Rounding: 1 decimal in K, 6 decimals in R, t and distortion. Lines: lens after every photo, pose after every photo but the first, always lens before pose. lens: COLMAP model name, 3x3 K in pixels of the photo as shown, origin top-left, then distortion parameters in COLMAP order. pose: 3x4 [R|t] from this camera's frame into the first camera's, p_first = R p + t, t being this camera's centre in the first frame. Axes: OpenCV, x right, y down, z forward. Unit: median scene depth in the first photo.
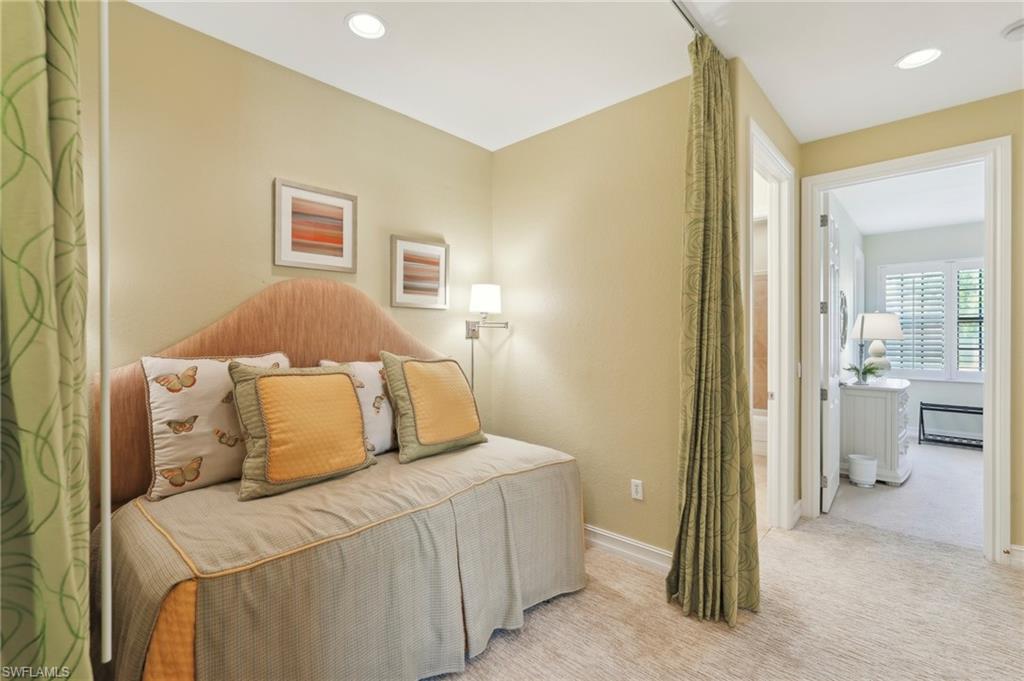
lens RADIAL K [[452.7, 0, 507.0], [0, 452.7, 336.7], [0, 0, 1]] dist [-0.011833, 0.005342]
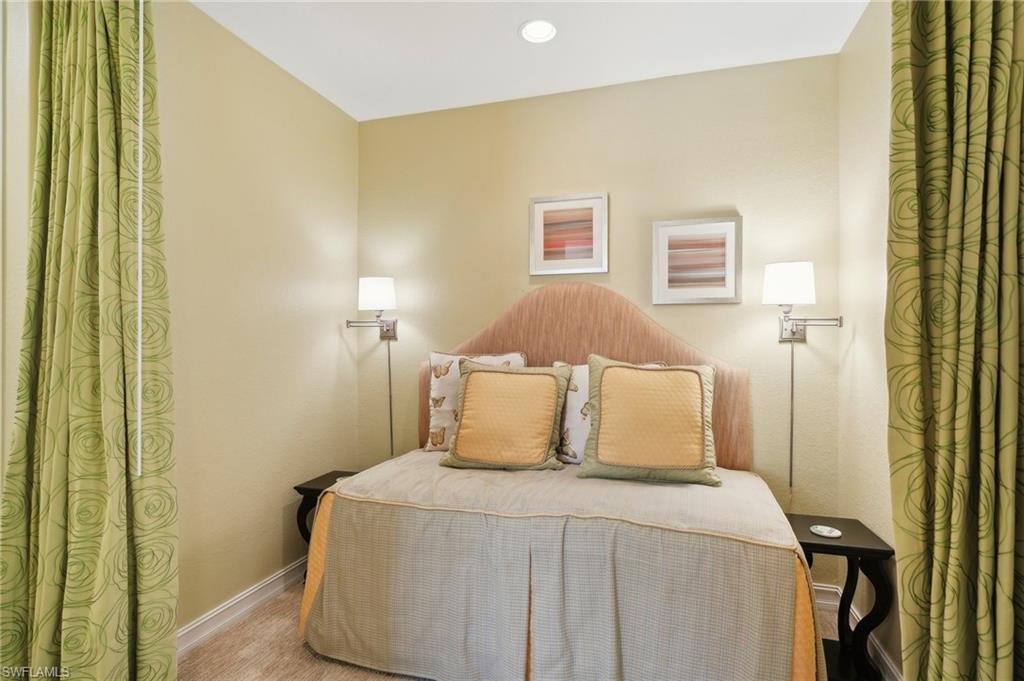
lens RADIAL K [[491.0, 0, 505.5], [0, 491.0, 338.6], [0, 0, 1]] dist [-0.004567, 0.004223]
pose [[0.455544, -0.000251, -0.890213, 0.546285], [-0.005886, 0.999977, -0.003294, 0.003667], [0.890194, 0.006740, 0.455532, 0.383303]]
